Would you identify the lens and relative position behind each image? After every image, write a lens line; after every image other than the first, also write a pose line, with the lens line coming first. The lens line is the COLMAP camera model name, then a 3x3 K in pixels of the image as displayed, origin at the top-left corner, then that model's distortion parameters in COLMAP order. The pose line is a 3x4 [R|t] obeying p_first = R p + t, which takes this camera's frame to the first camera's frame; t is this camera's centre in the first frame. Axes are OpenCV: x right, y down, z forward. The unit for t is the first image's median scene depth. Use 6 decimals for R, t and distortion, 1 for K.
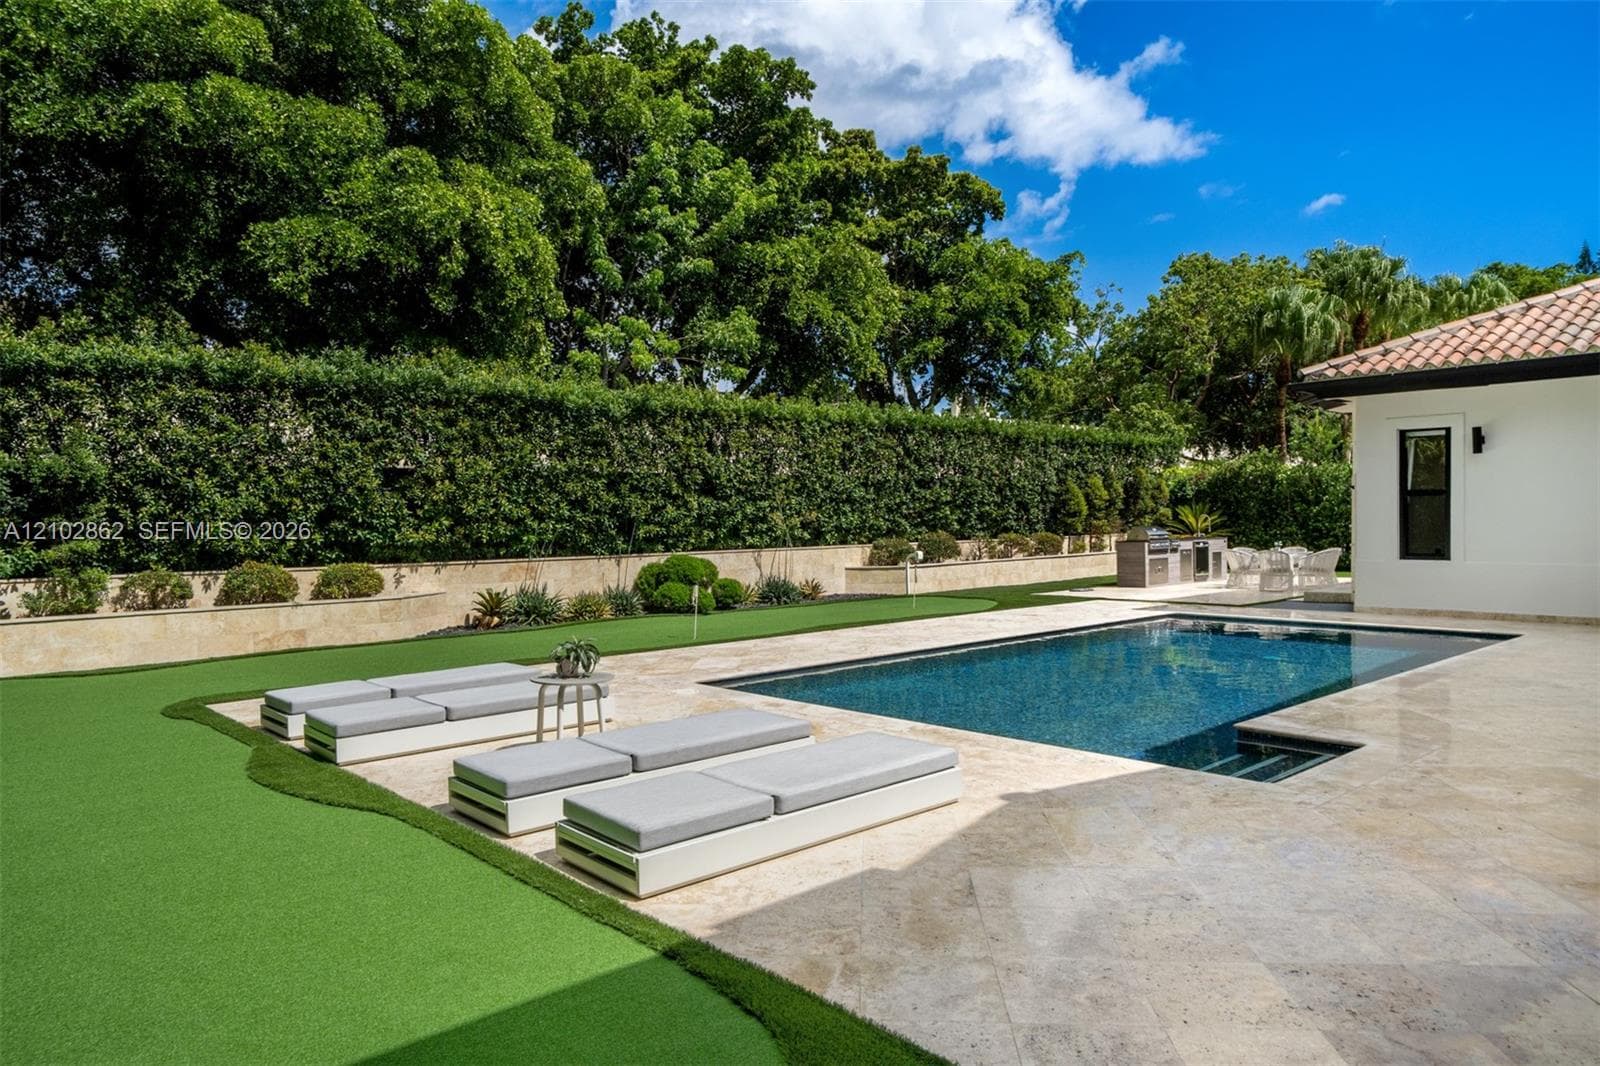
lens RADIAL K [[1078.4, 0, 790.0], [0, 1078.4, 545.7], [0, 0, 1]] dist [0.029714, 0.000348]
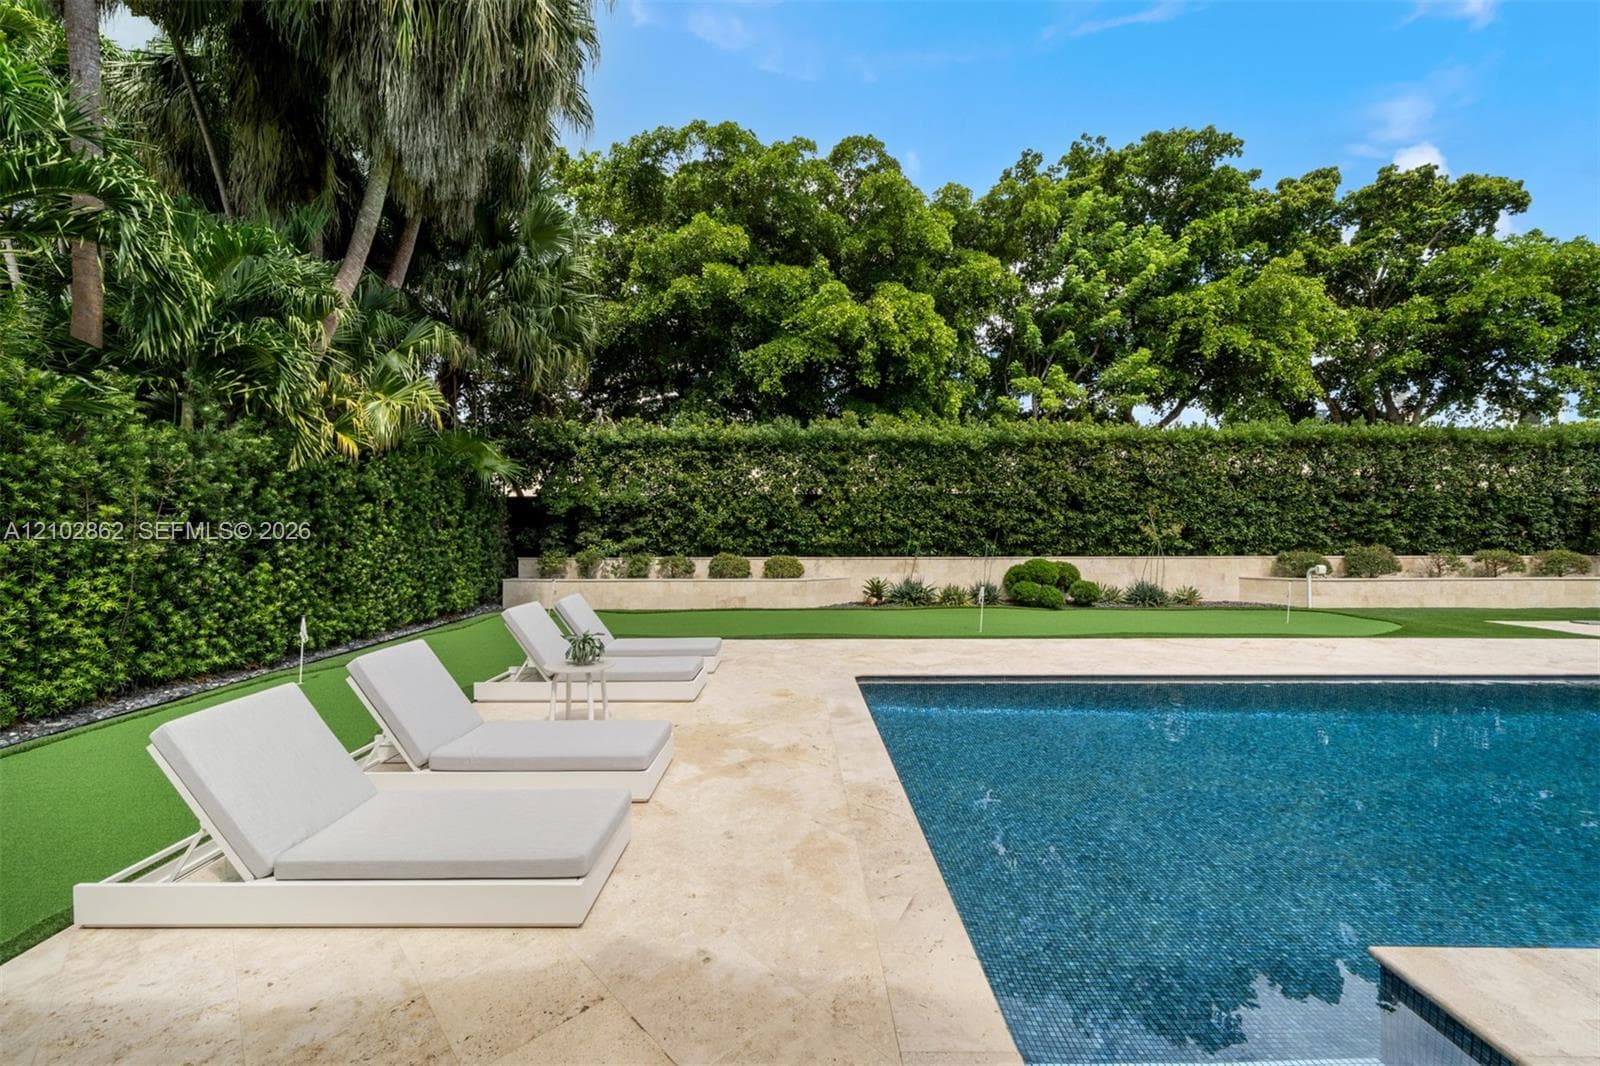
lens RADIAL K [[647.1, 0, 800.0], [0, 647.1, 533.0], [0, 0, 1]] dist [0.001209, 0.000057]
pose [[0.729749, 0.017797, -0.683483, 0.199446], [-0.026007, 0.999660, -0.001737, -0.012510], [0.683220, 0.019043, 0.729964, 0.275537]]
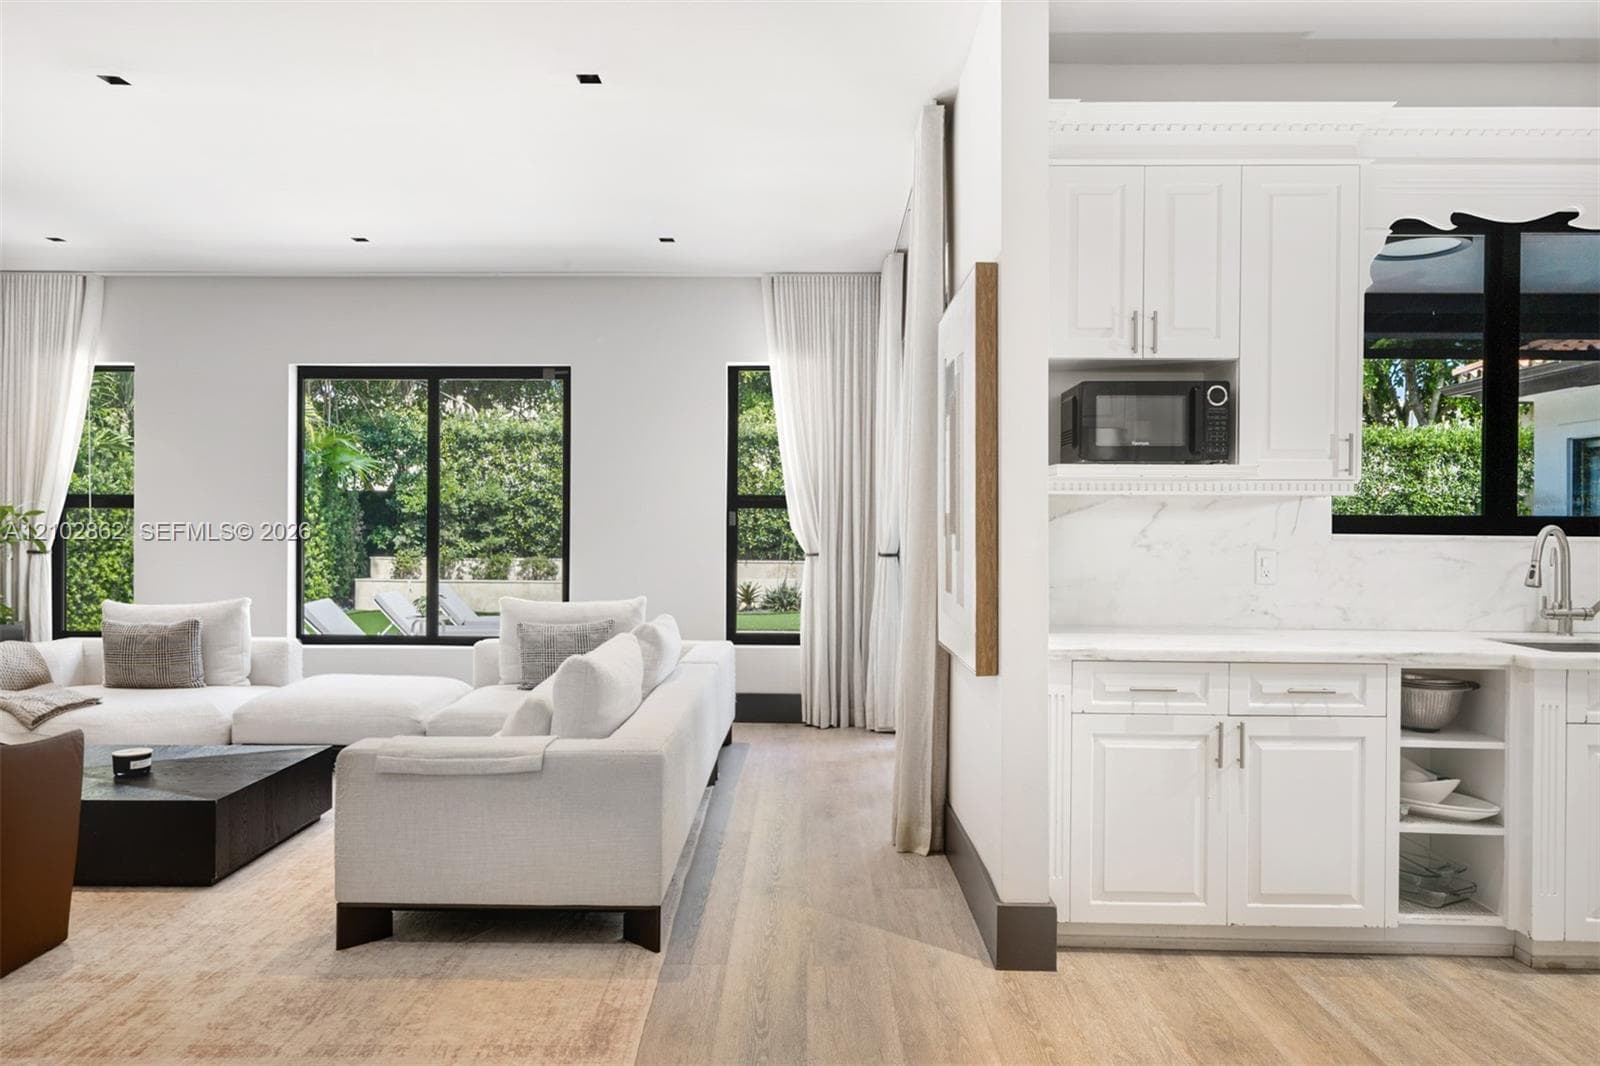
lens RADIAL K [[1078.4, 0, 790.0], [0, 1078.4, 545.7], [0, 0, 1]] dist [0.029714, 0.000348]
pose [[0.718885, 0.031935, -0.694395, 0.603142], [-0.036427, 0.999302, 0.008246, -0.015619], [0.694174, 0.019367, 0.719547, 0.065489]]
